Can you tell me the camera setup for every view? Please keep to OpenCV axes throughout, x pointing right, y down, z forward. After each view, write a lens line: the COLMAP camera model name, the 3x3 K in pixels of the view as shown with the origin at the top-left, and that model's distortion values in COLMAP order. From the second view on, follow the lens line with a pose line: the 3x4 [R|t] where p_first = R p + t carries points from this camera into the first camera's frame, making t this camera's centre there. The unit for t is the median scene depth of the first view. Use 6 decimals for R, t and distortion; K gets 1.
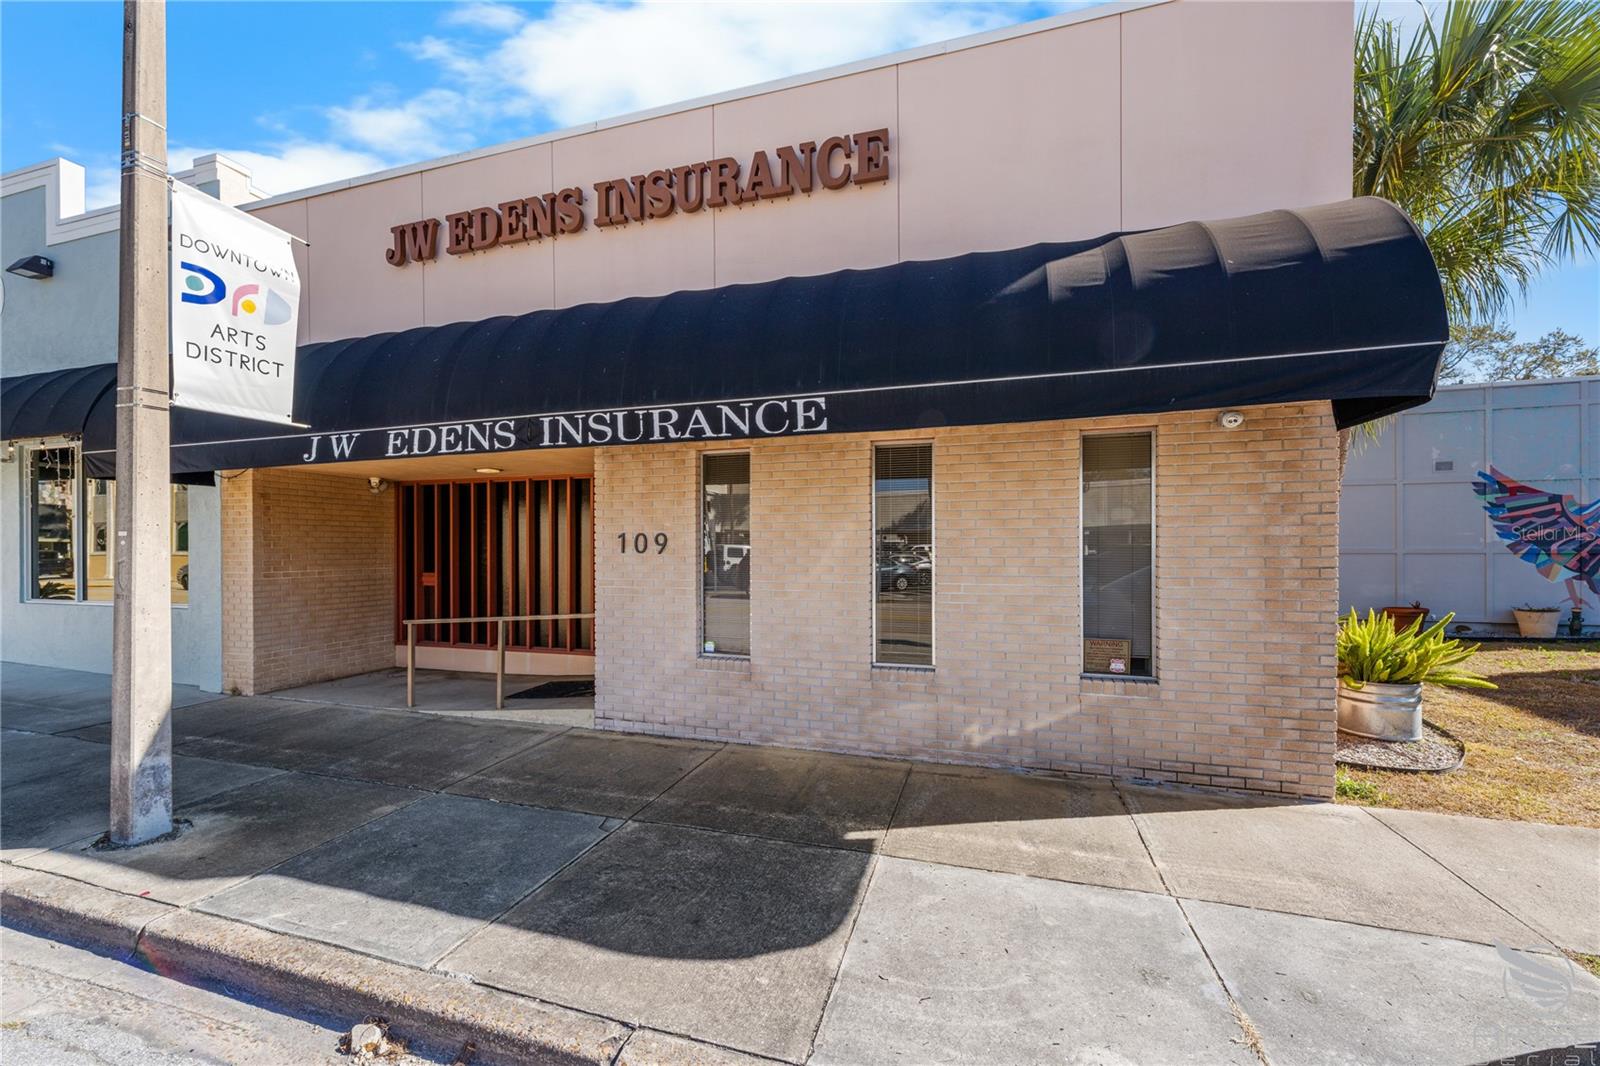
lens RADIAL K [[638.5, 0, 800.0], [0, 638.5, 533.0], [0, 0, 1]] dist [-0.002087, 0.000030]
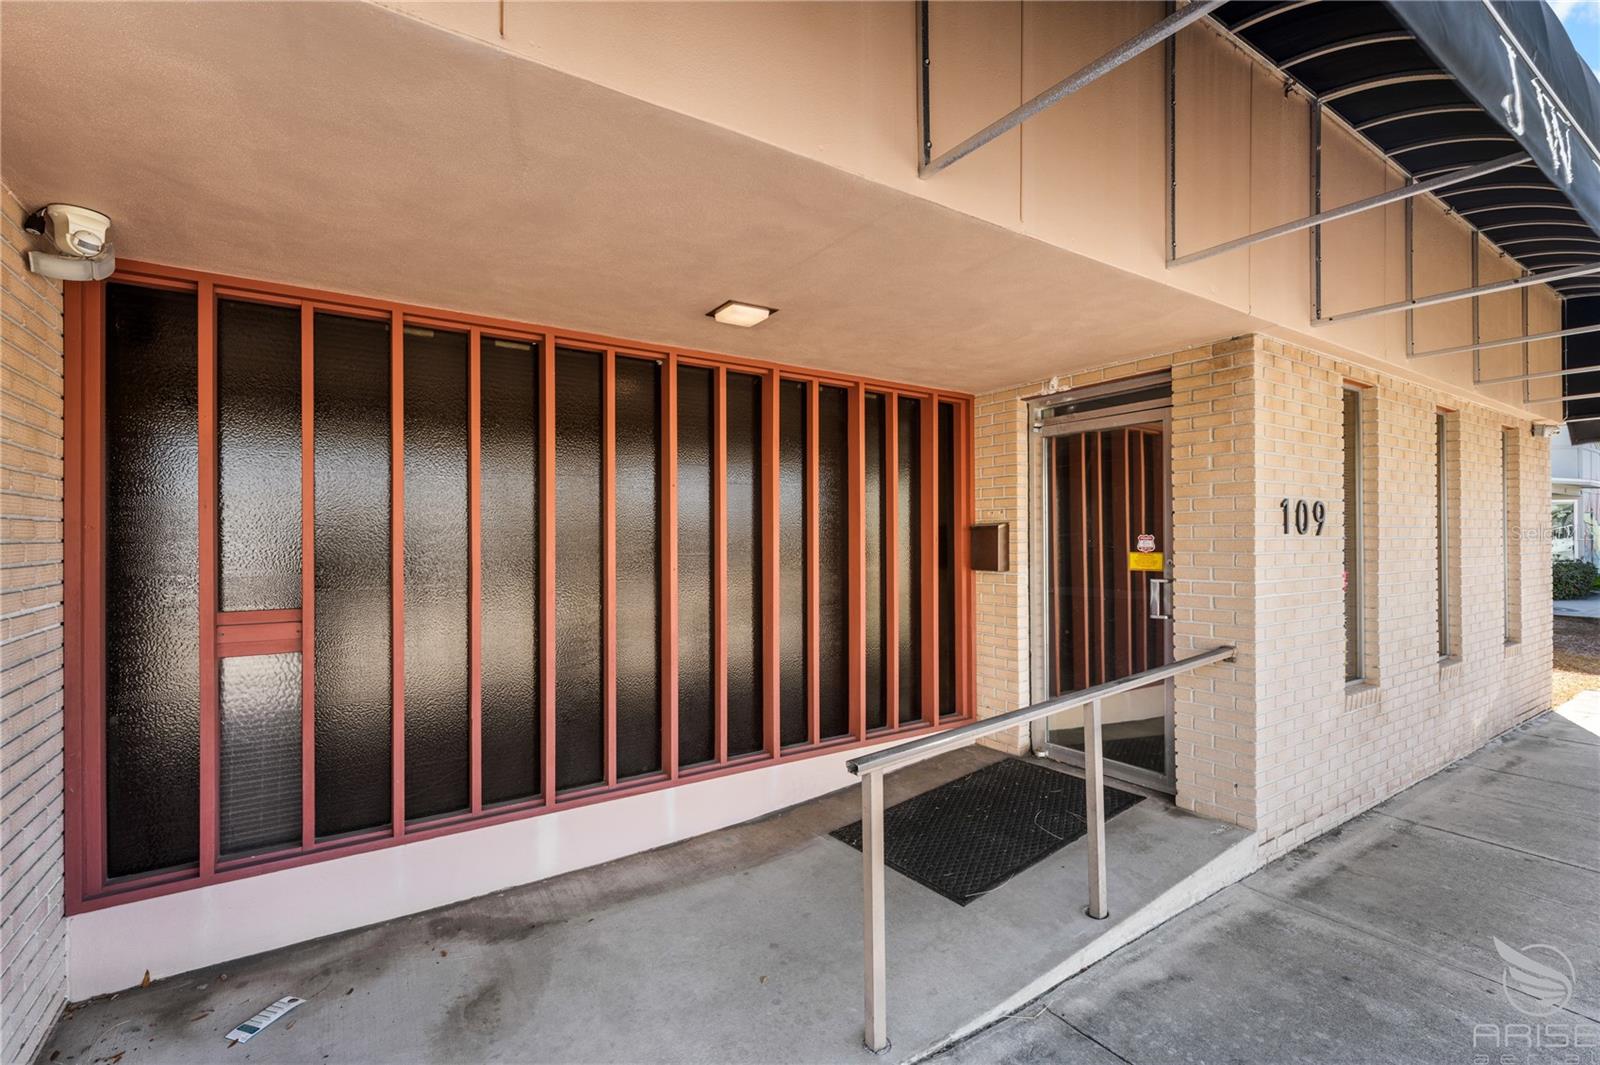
lens RADIAL K [[700.0, 0, 800.0], [0, 700.0, 532.5], [0, 0, 1]] dist [-0.000700, -0.000068]
pose [[0.630861, 0.012706, 0.775791, -1.239184], [-0.012143, 0.999905, -0.006503, 0.048254], [-0.775801, -0.005318, 0.630956, 1.143848]]
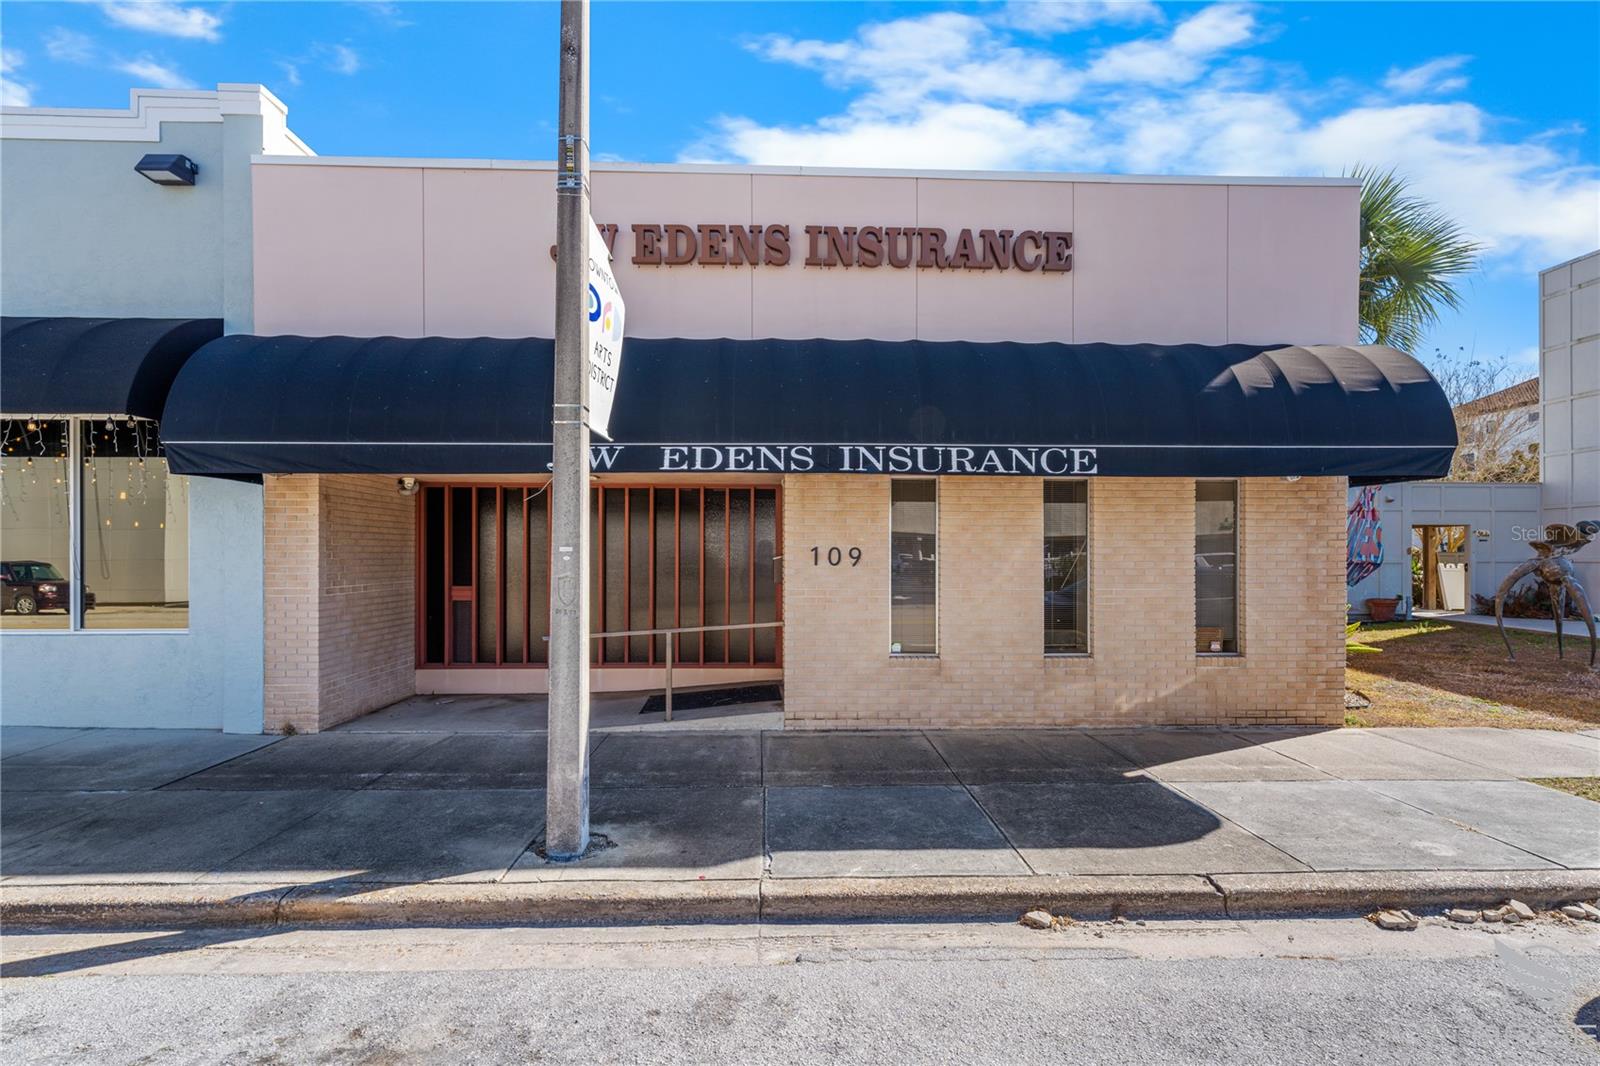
lens RADIAL K [[692.3, 0, 800.0], [0, 692.3, 533.0], [0, 0, 1]] dist [-0.000907, -0.000114]
pose [[0.942915, 0.014921, 0.332700, -0.844017], [-0.011629, 0.999862, -0.011884, -0.011000], [-0.332831, 0.007337, 0.942958, -0.125004]]
